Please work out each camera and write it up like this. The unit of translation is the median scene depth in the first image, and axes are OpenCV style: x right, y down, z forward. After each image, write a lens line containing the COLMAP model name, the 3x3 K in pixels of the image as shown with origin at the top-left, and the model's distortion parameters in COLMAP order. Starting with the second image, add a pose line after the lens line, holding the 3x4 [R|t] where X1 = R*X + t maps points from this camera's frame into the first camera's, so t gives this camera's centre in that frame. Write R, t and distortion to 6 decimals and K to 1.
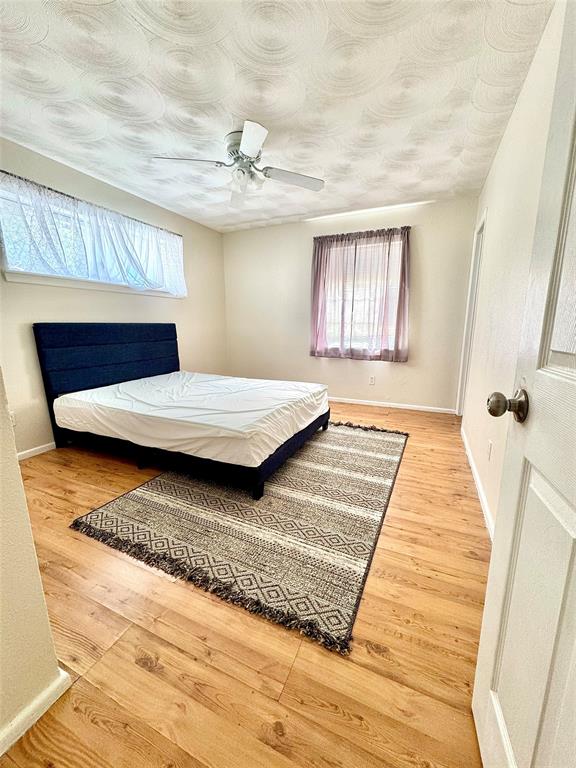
lens RADIAL K [[308.0, 0, 281.1], [0, 308.0, 383.1], [0, 0, 1]] dist [-0.002597, 0.000386]
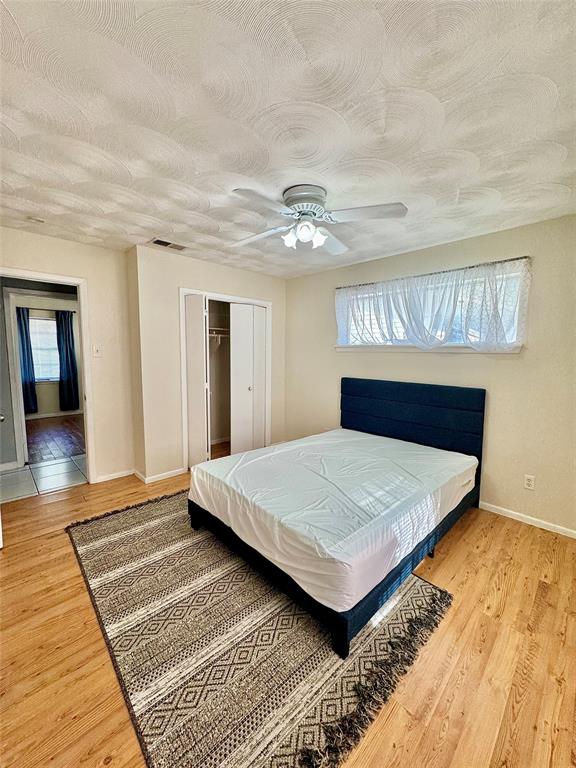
lens RADIAL K [[308.0, 0, 282.5], [0, 308.0, 385.7], [0, 0, 1]] dist [-0.002597, 0.000386]
pose [[-0.362226, 0.087879, -0.927938, 0.855801], [-0.194063, 0.966619, 0.167296, -0.430325], [0.911664, 0.240677, -0.333081, 1.538060]]
